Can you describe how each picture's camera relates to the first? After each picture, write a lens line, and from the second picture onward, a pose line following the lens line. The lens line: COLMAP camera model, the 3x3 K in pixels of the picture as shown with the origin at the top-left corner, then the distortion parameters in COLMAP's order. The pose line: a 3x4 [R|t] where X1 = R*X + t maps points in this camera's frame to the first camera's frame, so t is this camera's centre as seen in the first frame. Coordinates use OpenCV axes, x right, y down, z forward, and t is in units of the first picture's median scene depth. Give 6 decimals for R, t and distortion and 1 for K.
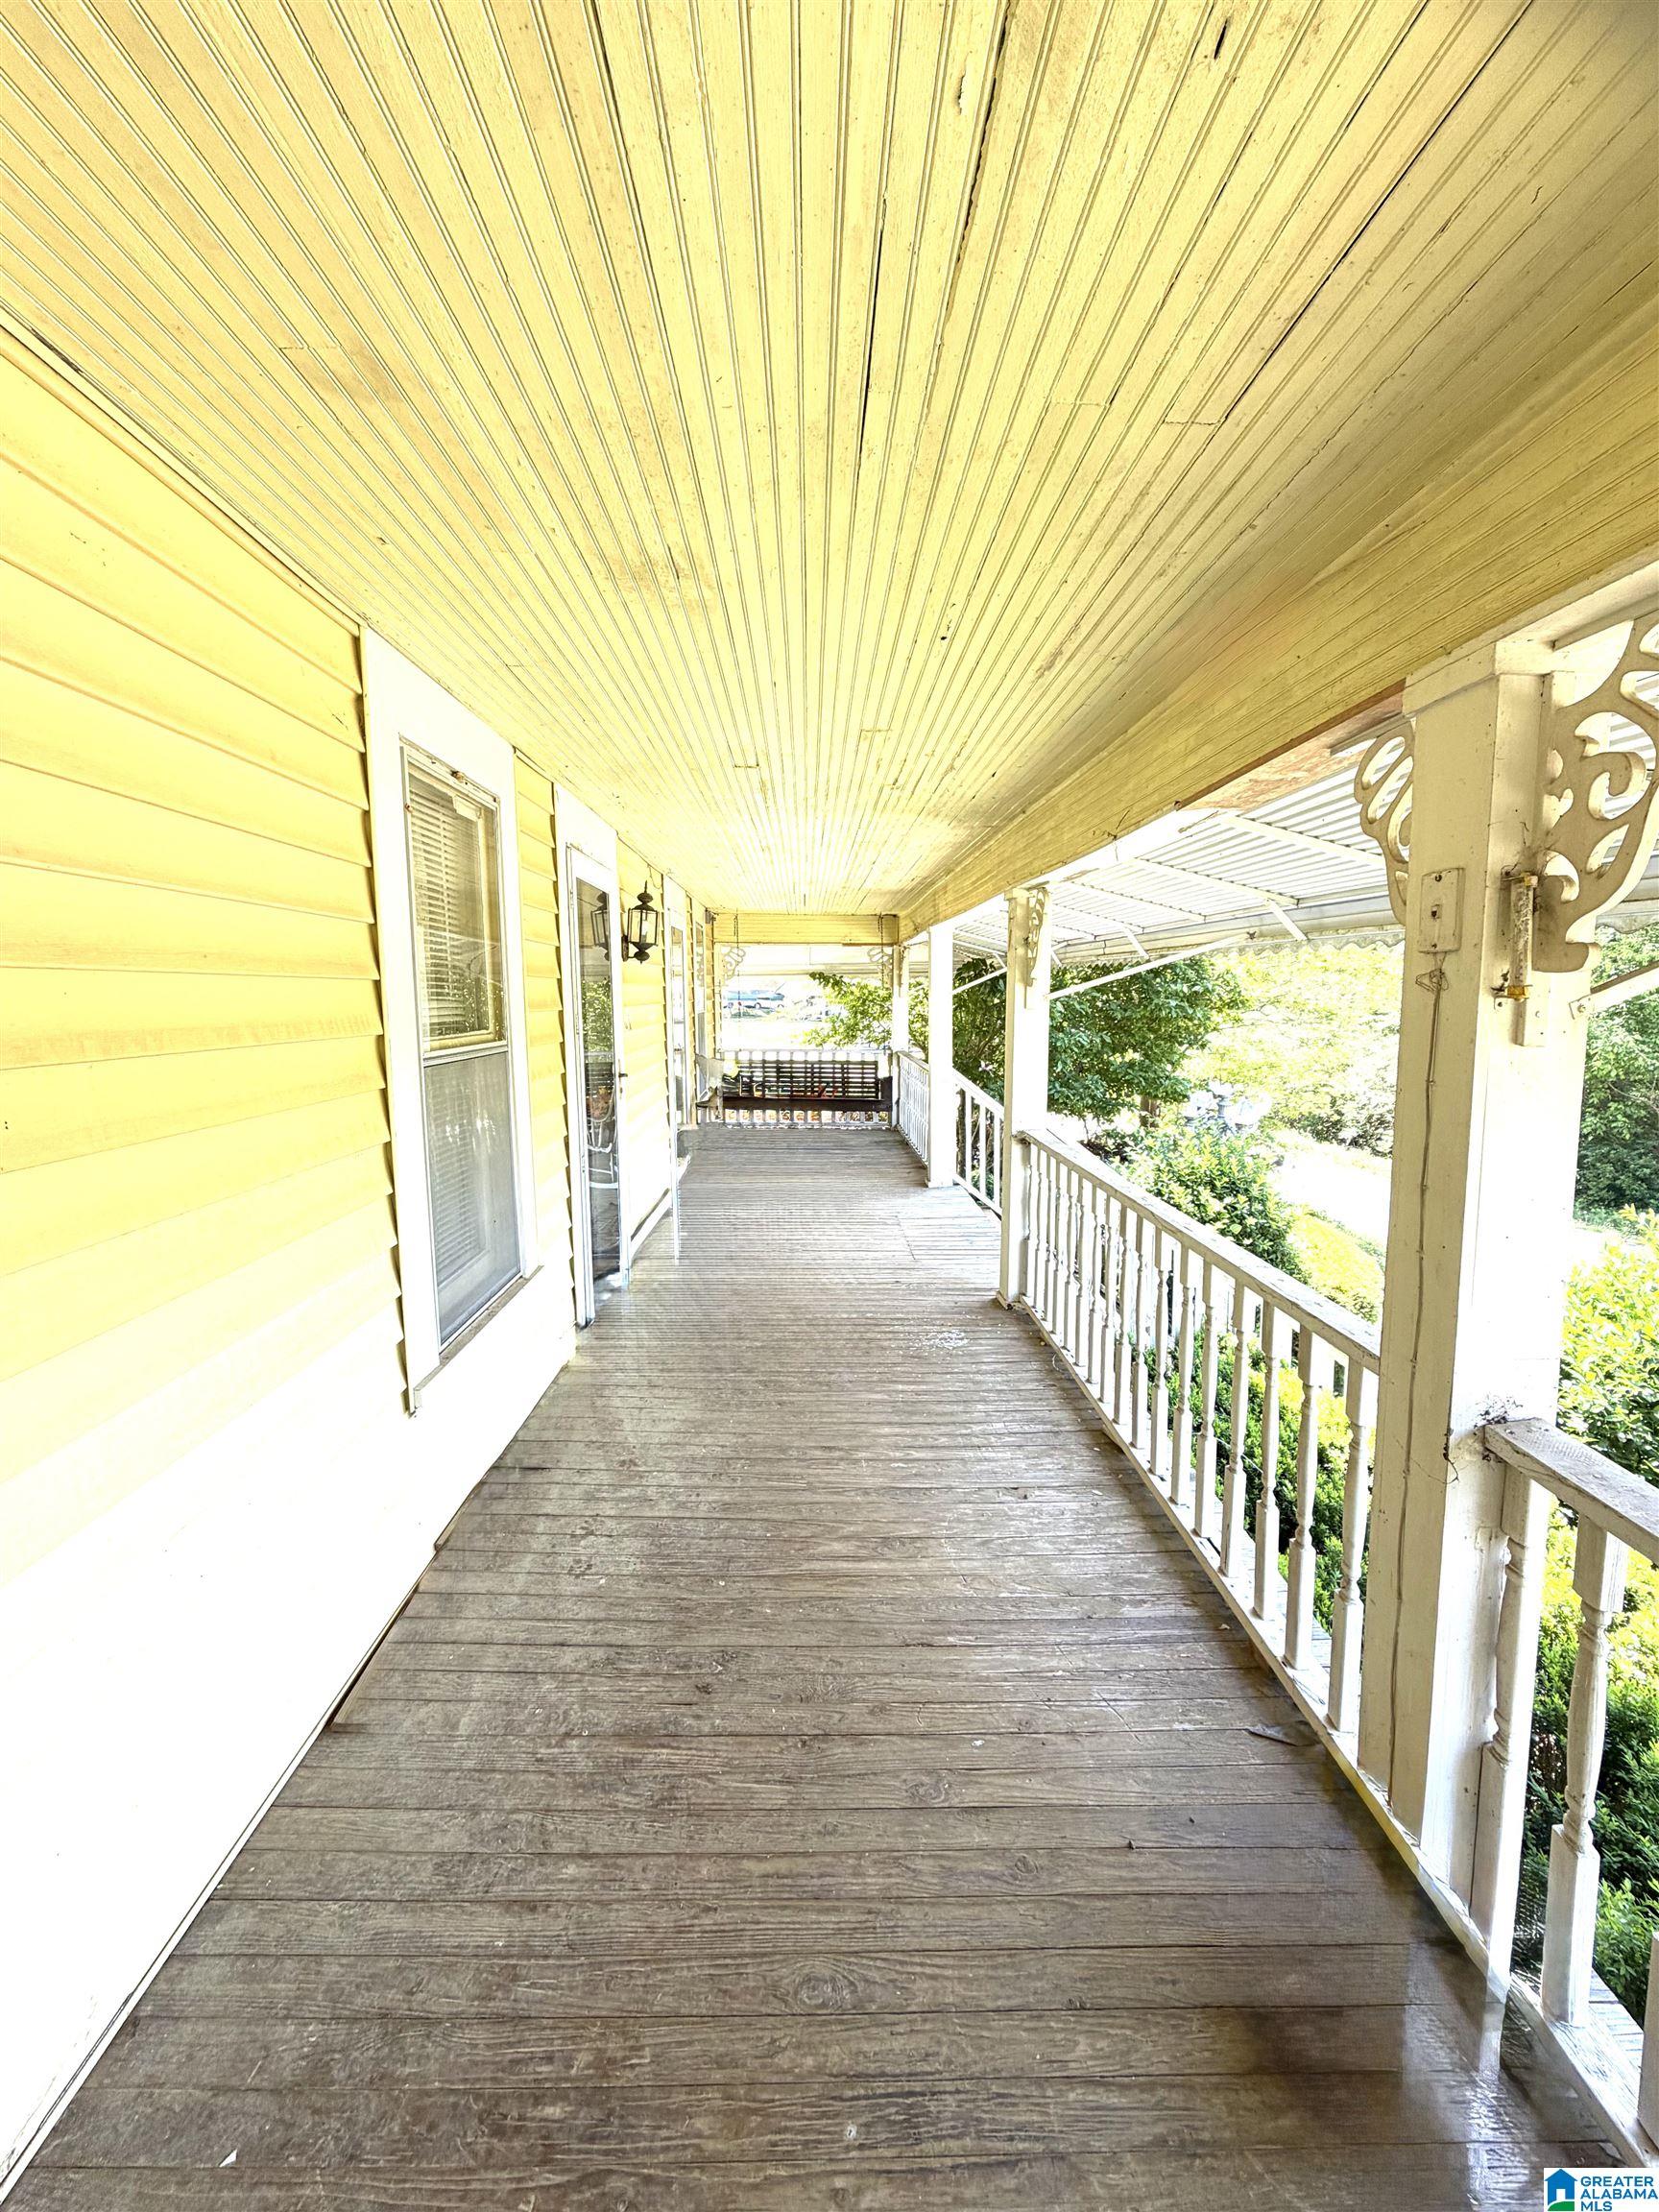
lens RADIAL K [[879.8, 0, 829.5], [0, 879.8, 1106.0], [0, 0, 1]] dist [0.000556, 0.000123]
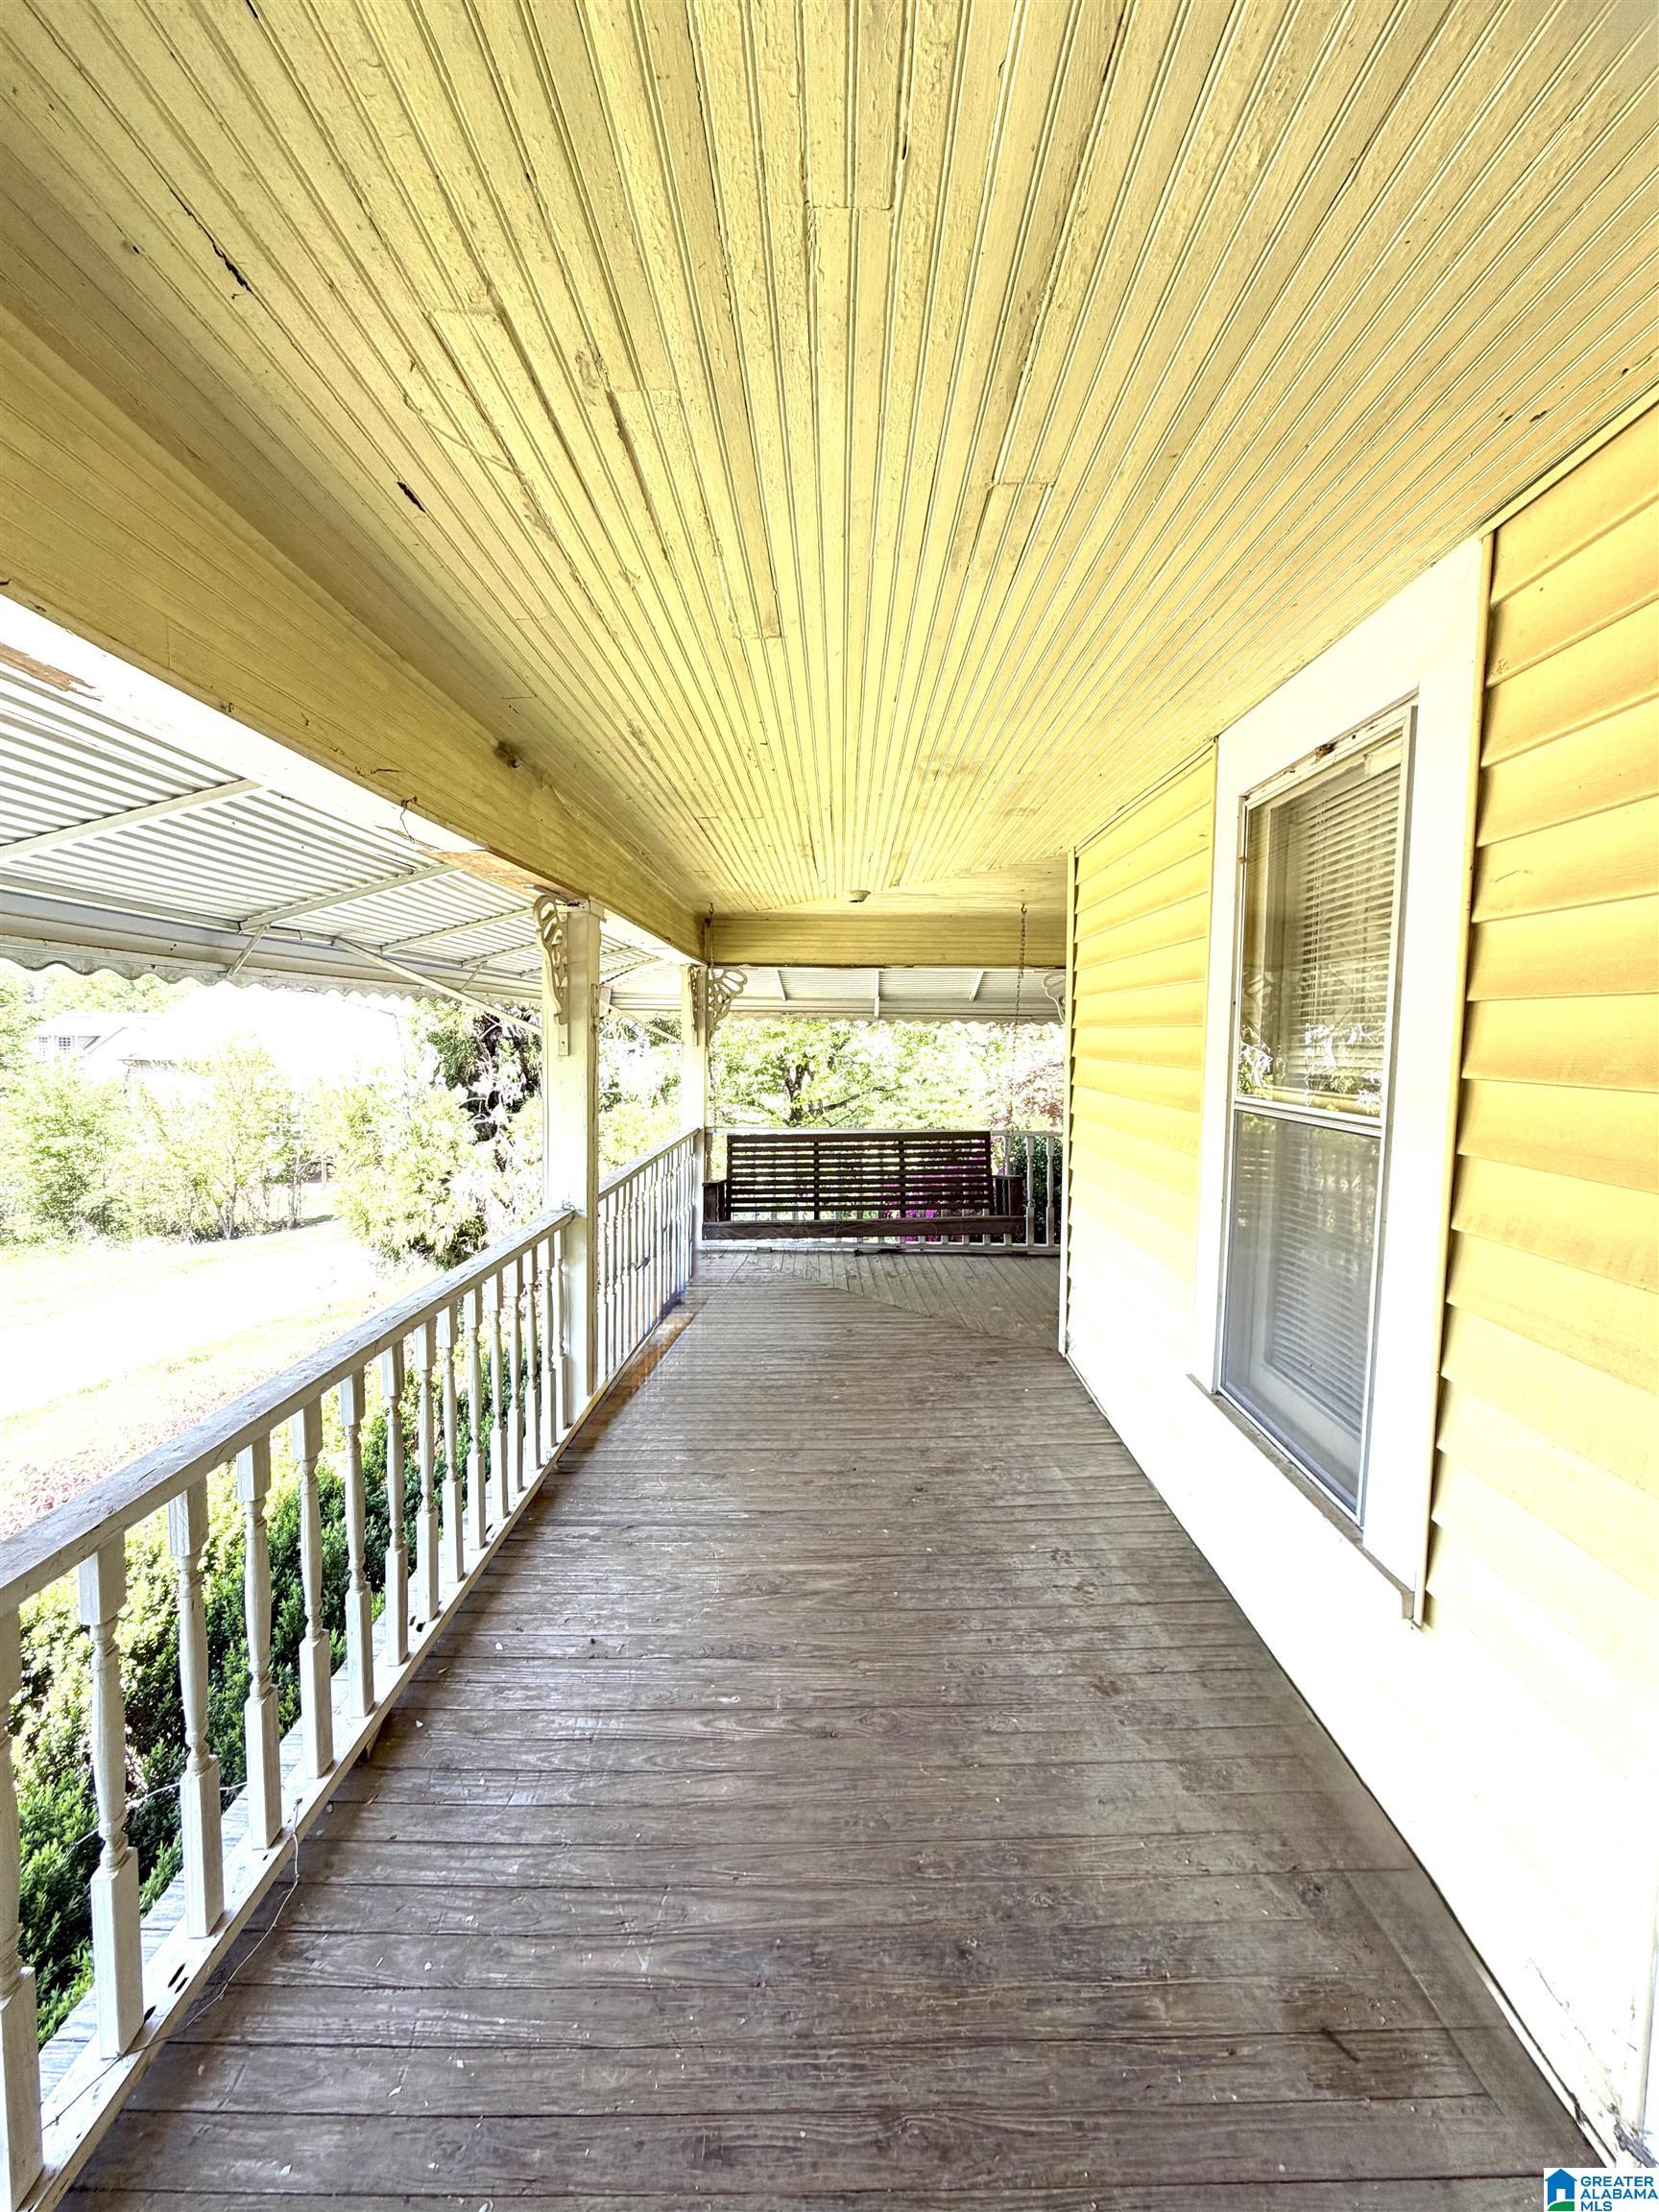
lens RADIAL K [[879.8, 0, 829.5], [0, 879.8, 1106.0], [0, 0, 1]] dist [0.000556, 0.000123]
pose [[-0.999282, -0.007401, 0.037160, -0.029018], [0.000496, 0.978097, 0.208147, -0.237148], [-0.037886, 0.208016, -0.977391, 1.835726]]
